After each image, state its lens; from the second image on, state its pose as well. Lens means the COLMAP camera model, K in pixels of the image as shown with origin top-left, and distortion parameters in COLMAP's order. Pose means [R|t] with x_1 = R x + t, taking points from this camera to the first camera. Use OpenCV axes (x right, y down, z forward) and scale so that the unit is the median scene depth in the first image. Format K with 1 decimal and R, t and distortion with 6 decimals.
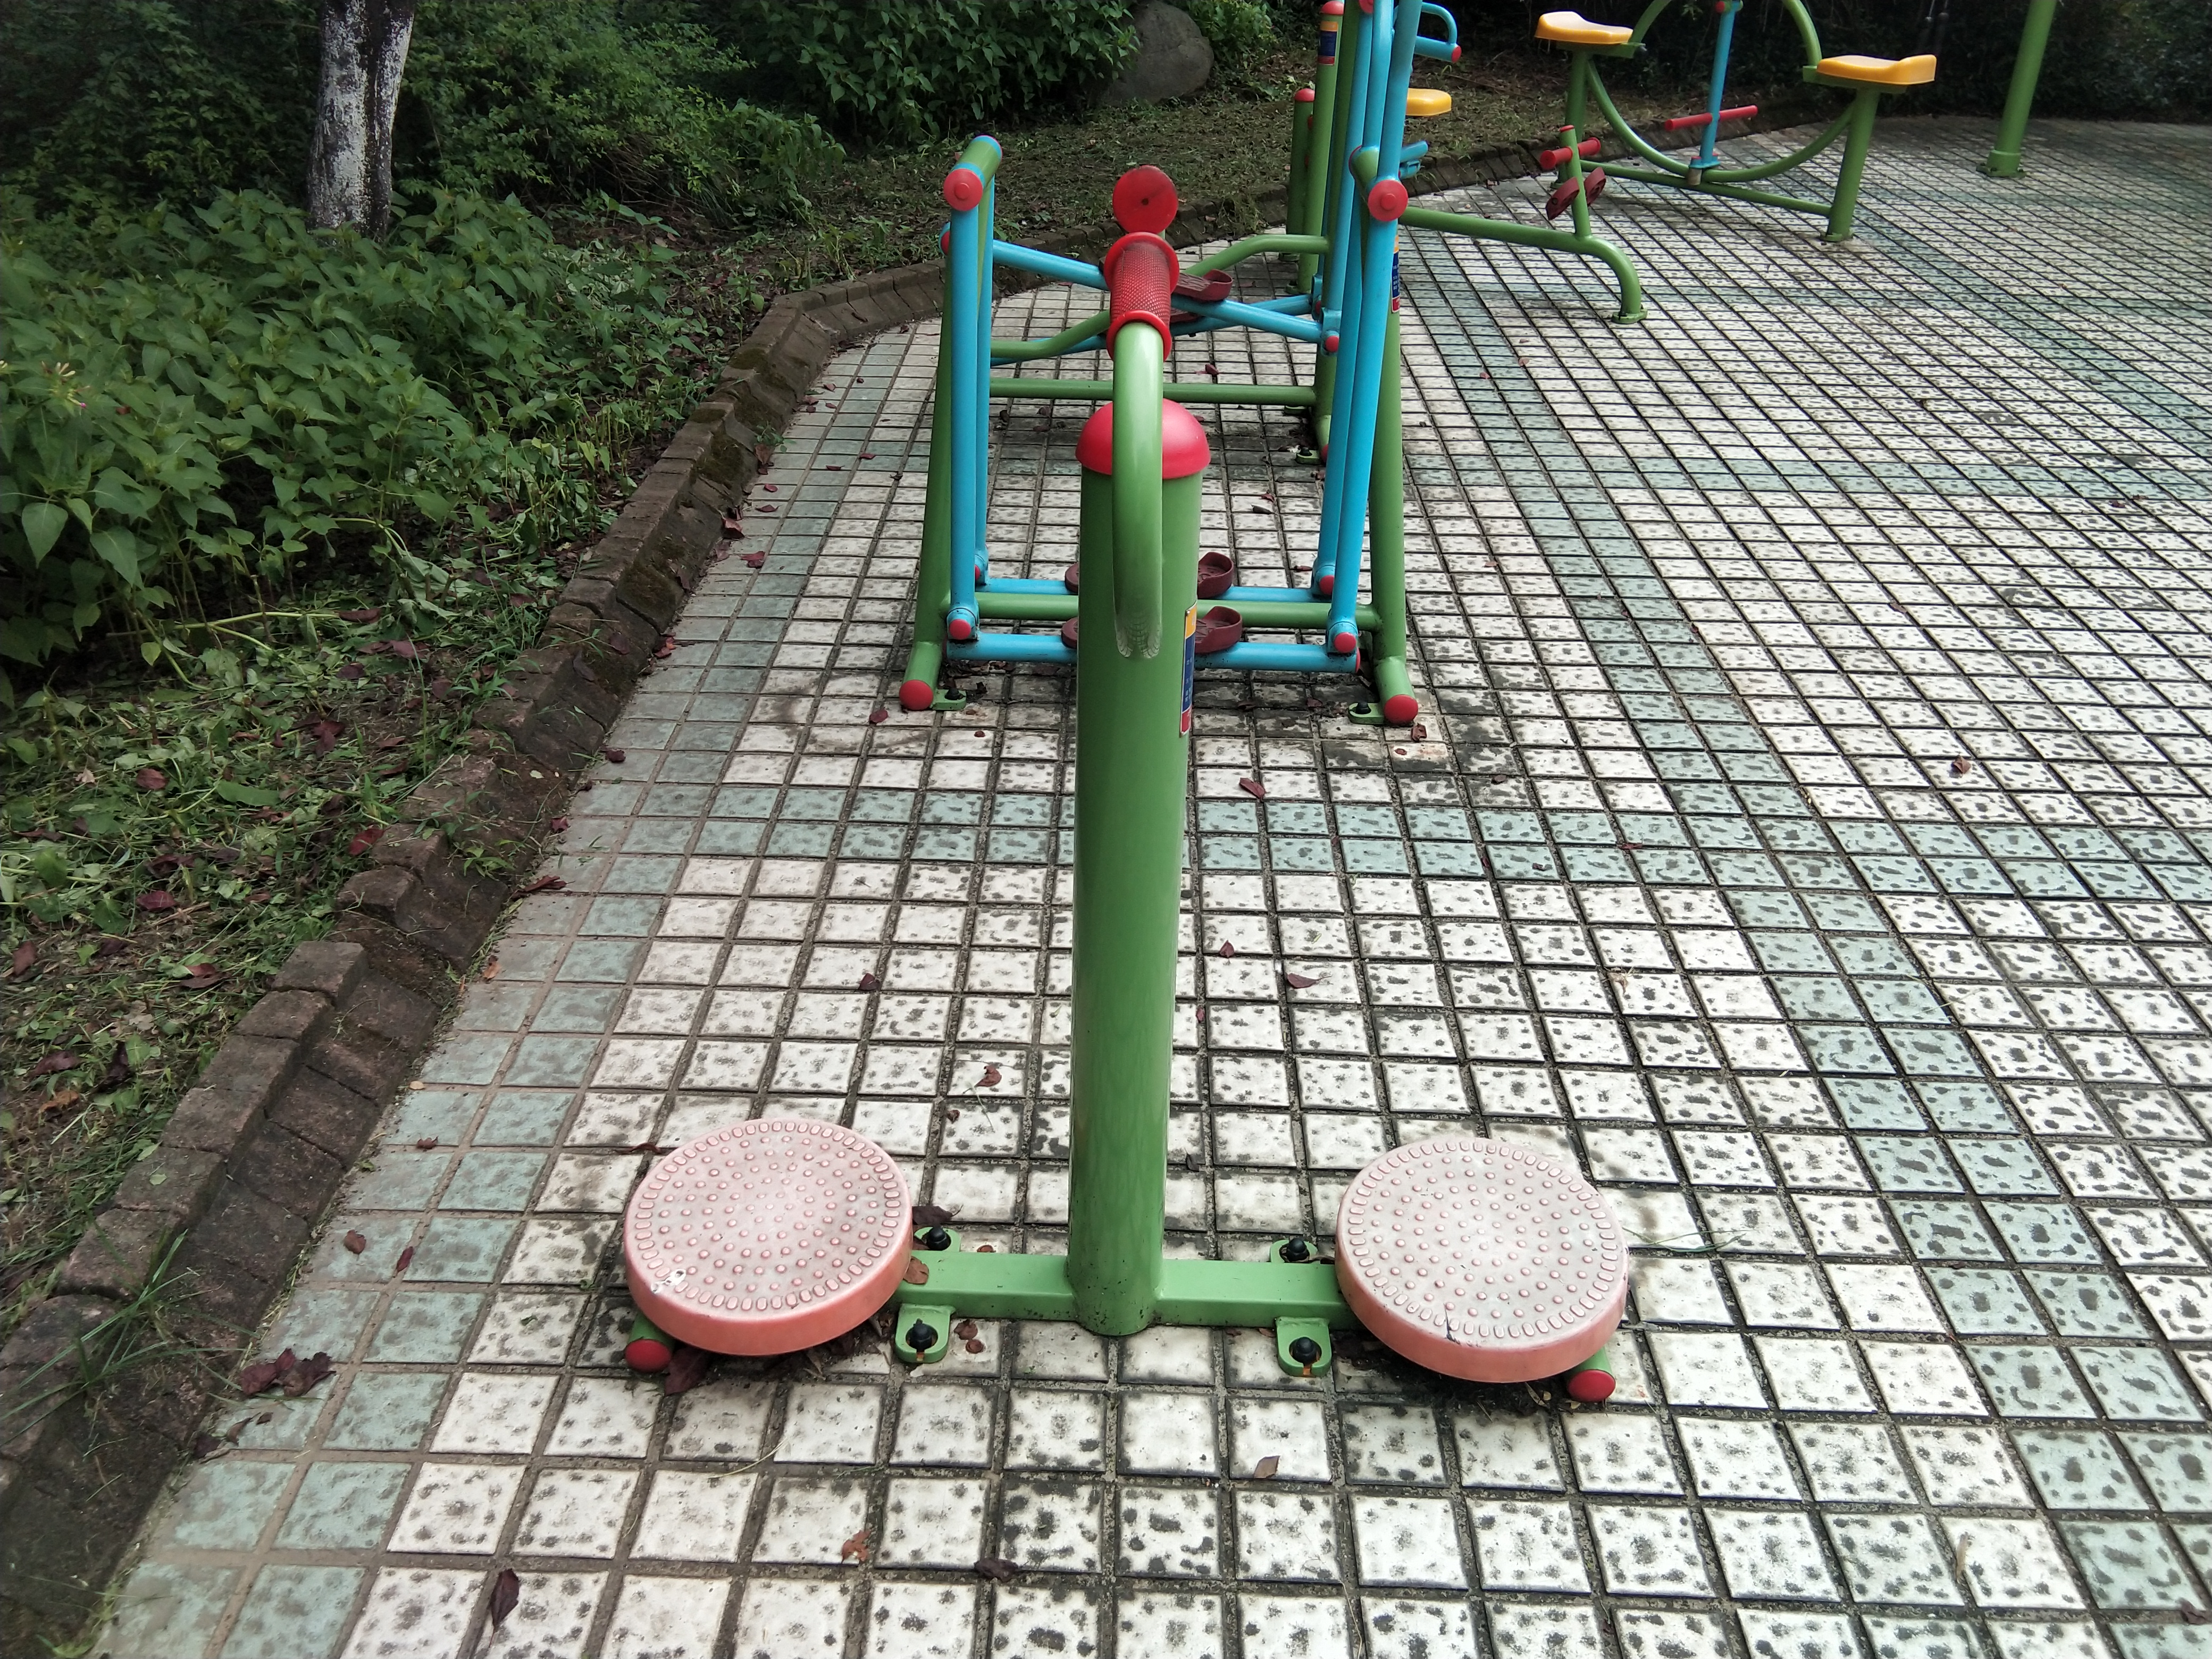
lens RADIAL K [[1817.2, 0, 1114.4], [0, 1817.2, 799.4], [0, 0, 1]] dist [0.121846, -0.187333]
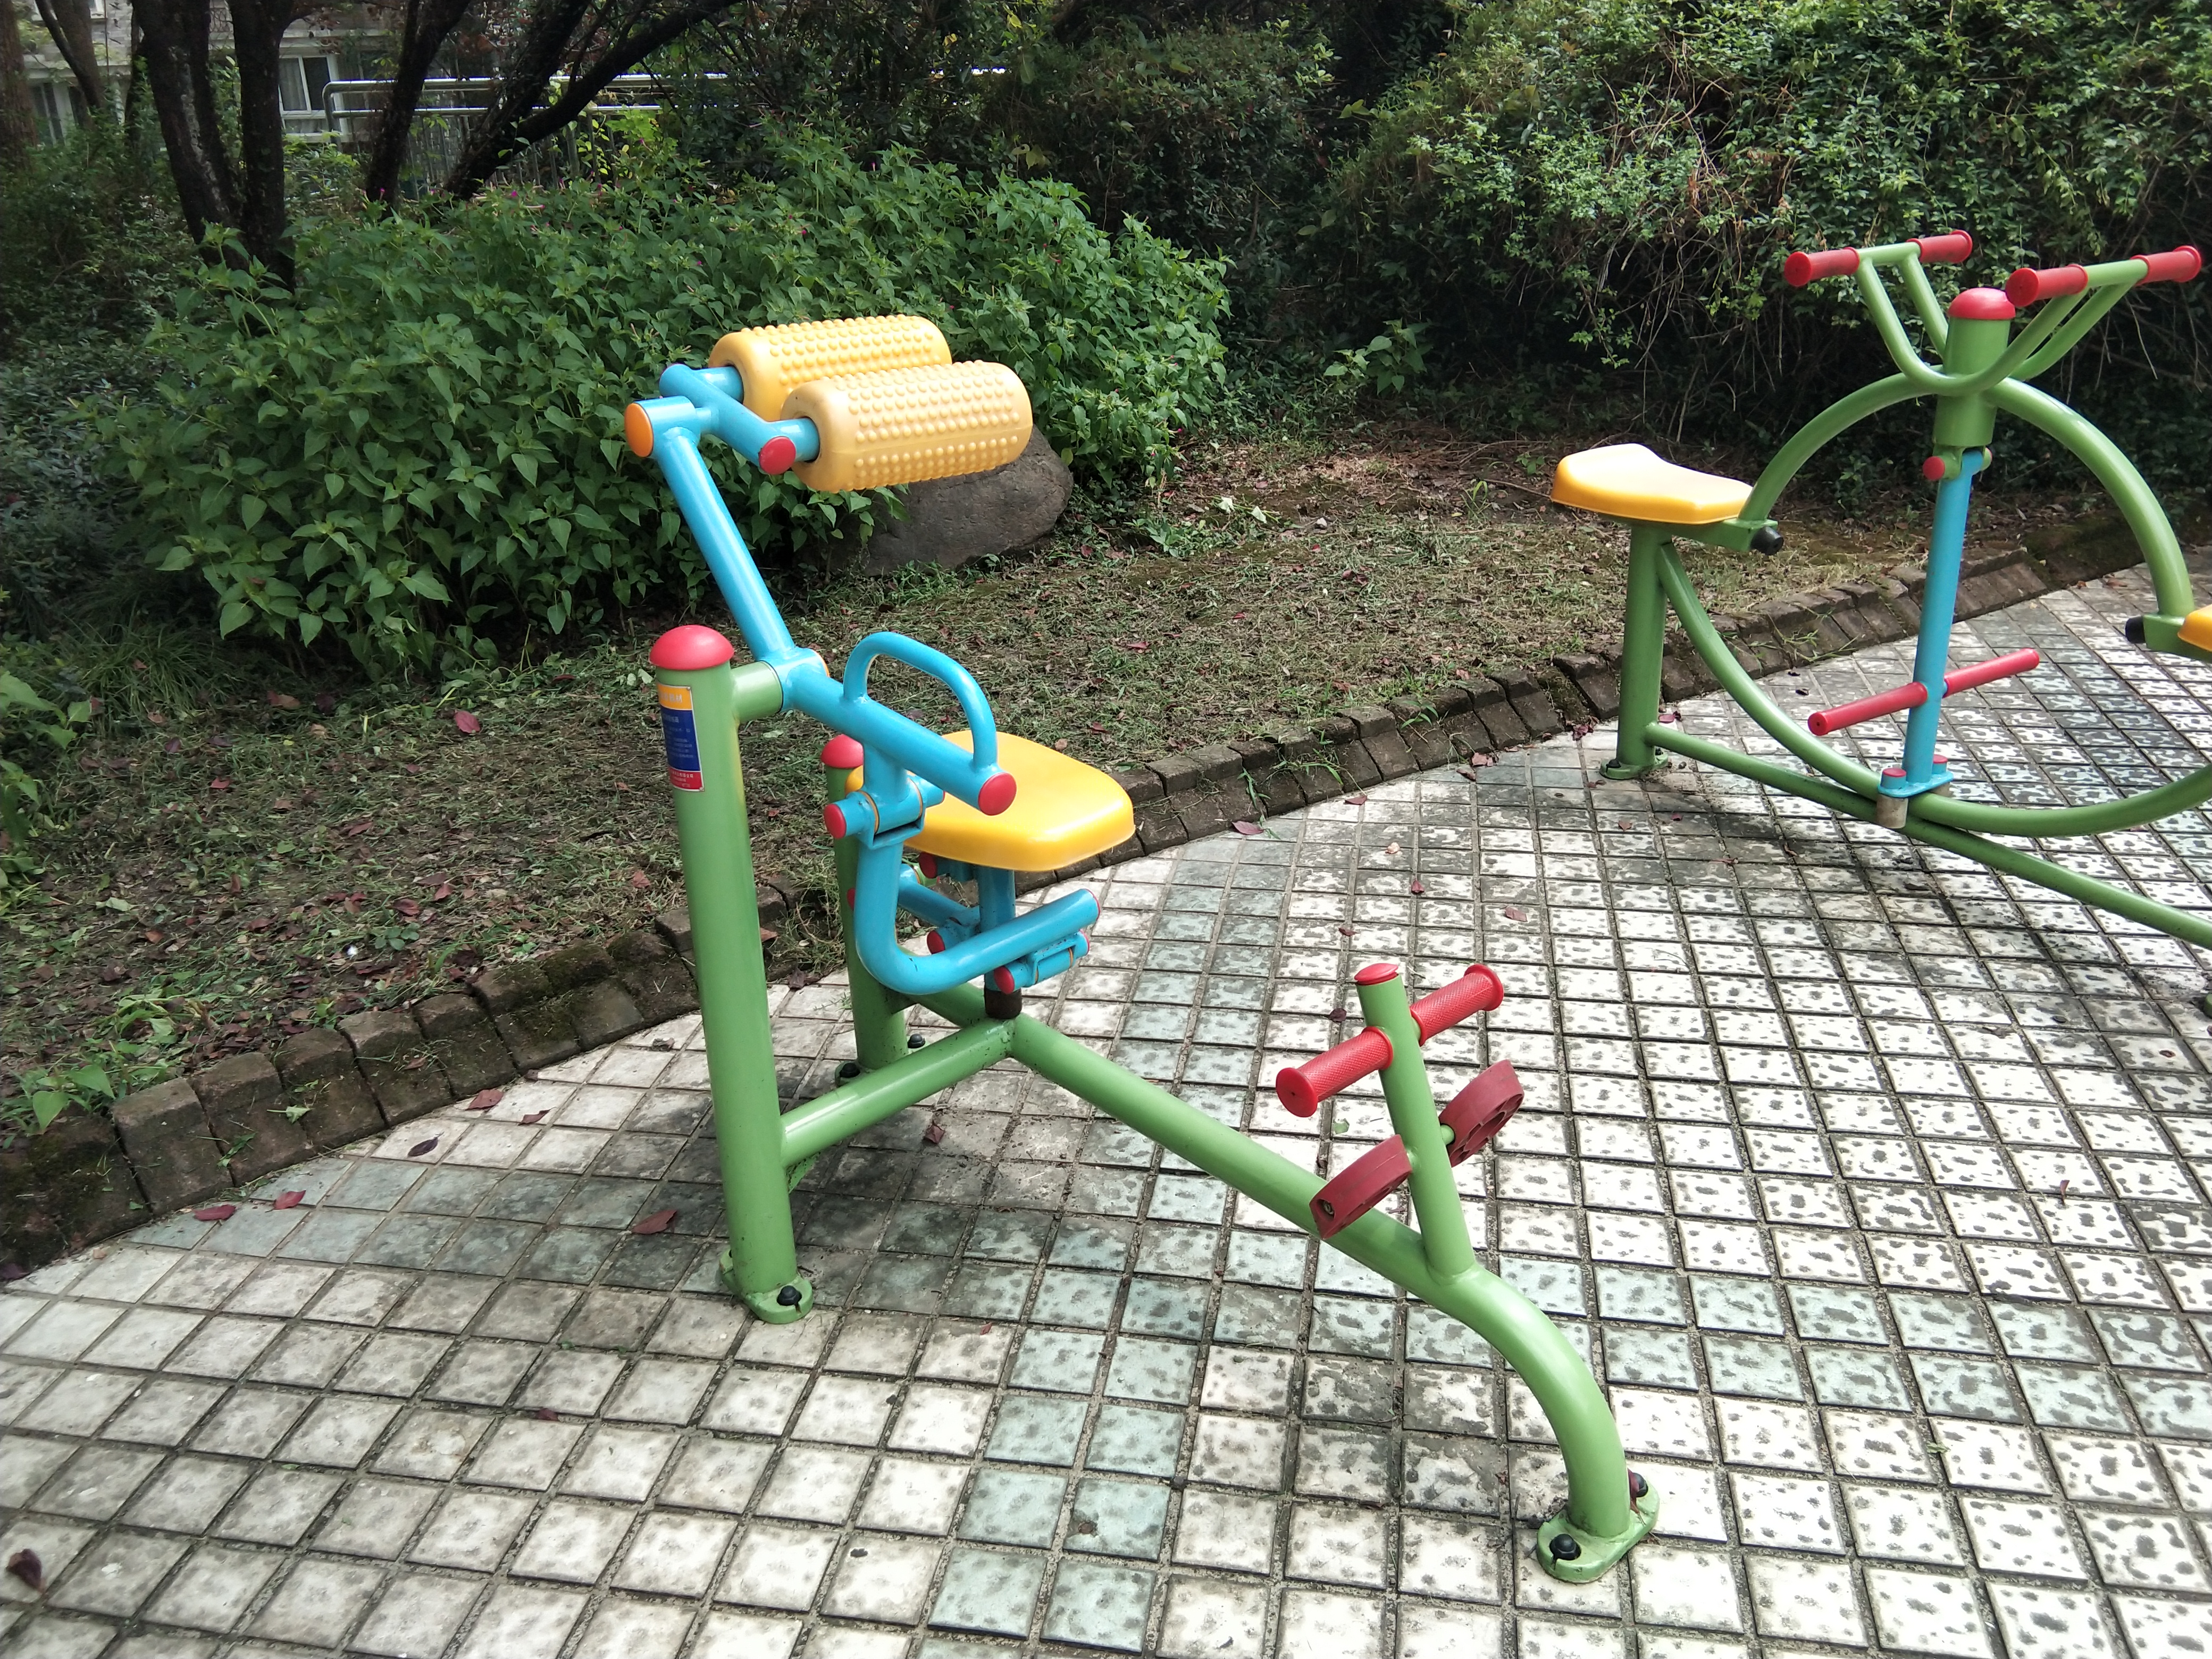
lens RADIAL K [[1715.1, 0, 1098.5], [0, 1715.1, 809.9], [0, 0, 1]] dist [0.066197, -0.108306]
pose [[0.984007, 0.025892, -0.176237, 0.322371], [-0.042537, 0.994912, -0.091331, -0.477461], [0.172975, 0.097367, 0.980102, 0.895952]]
